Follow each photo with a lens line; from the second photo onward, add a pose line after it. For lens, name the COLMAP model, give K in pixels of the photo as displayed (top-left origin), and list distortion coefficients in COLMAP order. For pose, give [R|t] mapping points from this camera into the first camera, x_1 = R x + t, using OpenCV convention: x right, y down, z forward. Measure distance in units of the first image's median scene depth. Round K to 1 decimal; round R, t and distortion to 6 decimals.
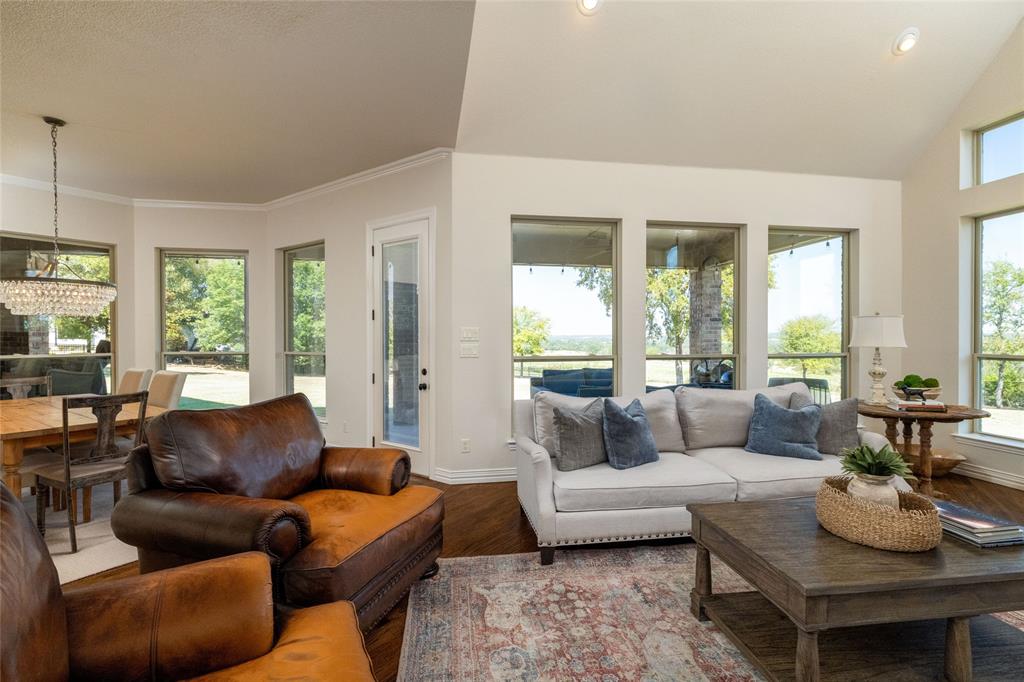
lens RADIAL K [[478.7, 0, 509.3], [0, 478.7, 333.6], [0, 0, 1]] dist [-0.001693, 0.000858]
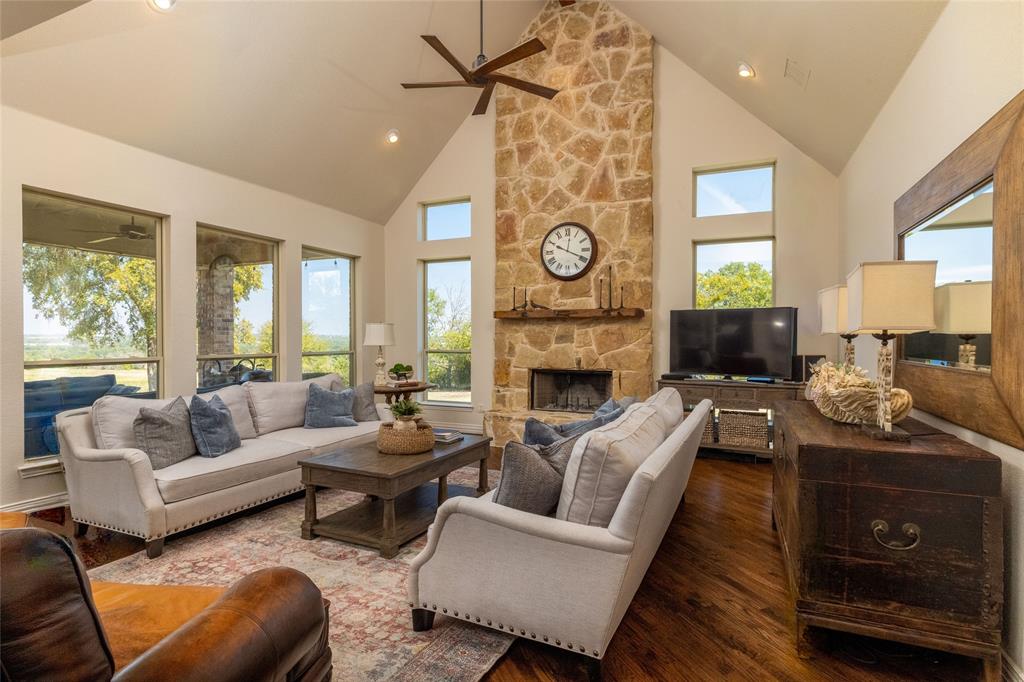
lens RADIAL K [[508.9, 0, 520.8], [0, 508.9, 341.9], [0, 0, 1]] dist [0.003014, -0.003219]
pose [[0.537953, -0.003705, 0.842967, -0.321033], [-0.008686, 0.999913, 0.009939, -0.001334], [-0.842930, -0.012669, 0.537874, -0.193829]]
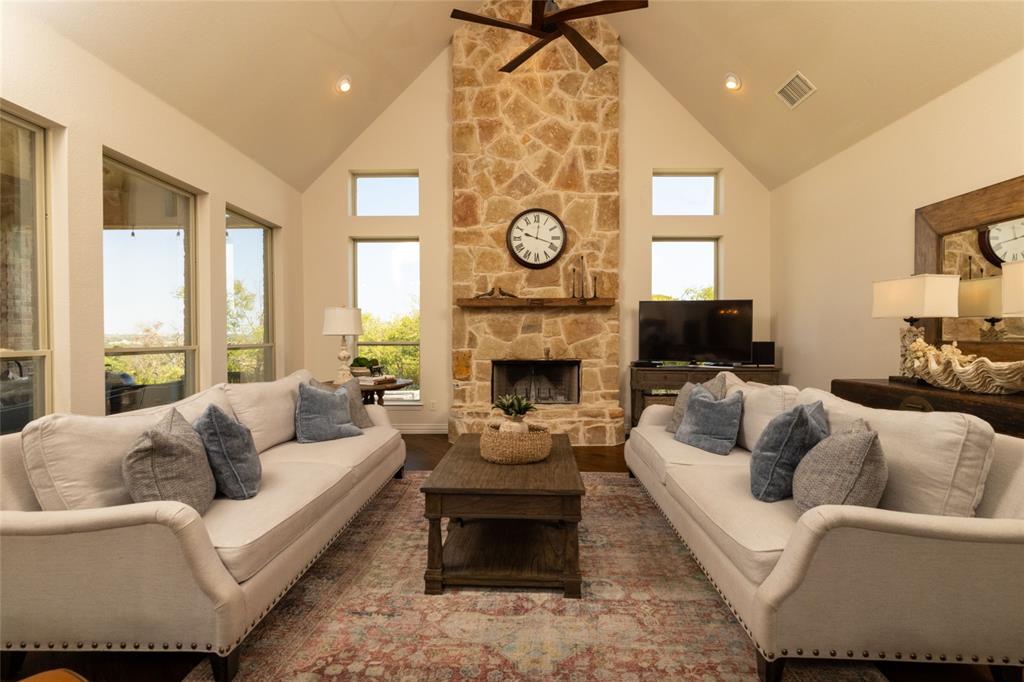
lens RADIAL K [[478.7, 0, 524.7], [0, 478.7, 341.9], [0, 0, 1]] dist [-0.001693, 0.000858]
pose [[0.172893, -0.011984, 0.984868, -0.345593], [-0.007117, 0.999885, 0.013416, 0.029347], [-0.984915, -0.009329, 0.172788, 0.397346]]
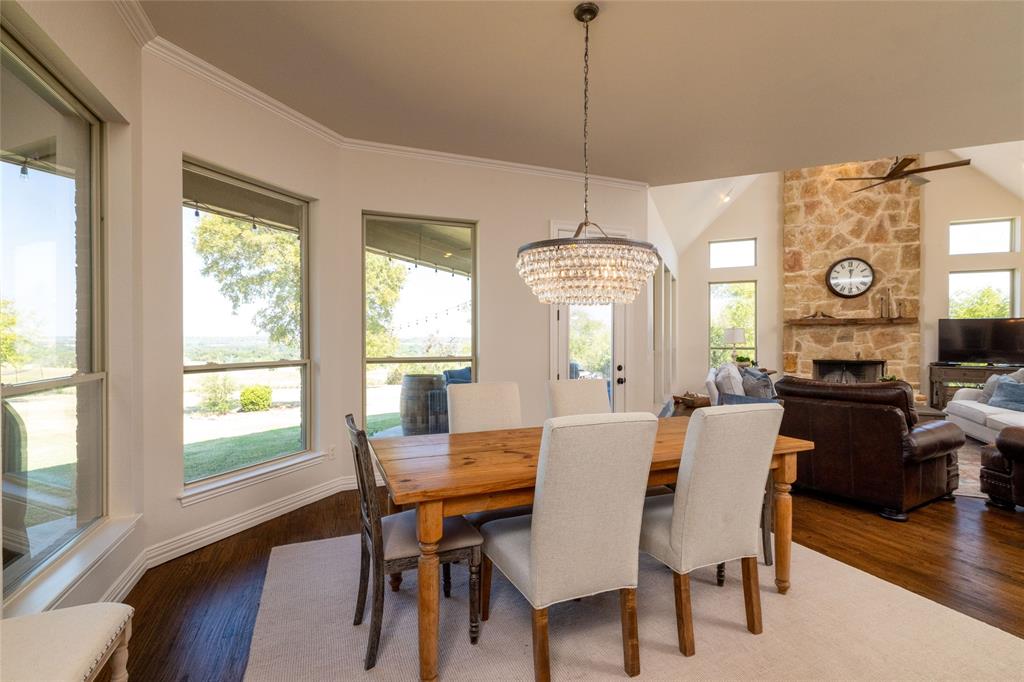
lens RADIAL K [[478.7, 0, 505.9], [0, 478.7, 343.8], [0, 0, 1]] dist [-0.001693, 0.000858]
pose [[0.550175, -0.009665, 0.834994, -1.721951], [-0.004190, 0.999888, 0.014335, 0.002649], [-0.835039, -0.011386, 0.550073, 0.768123]]
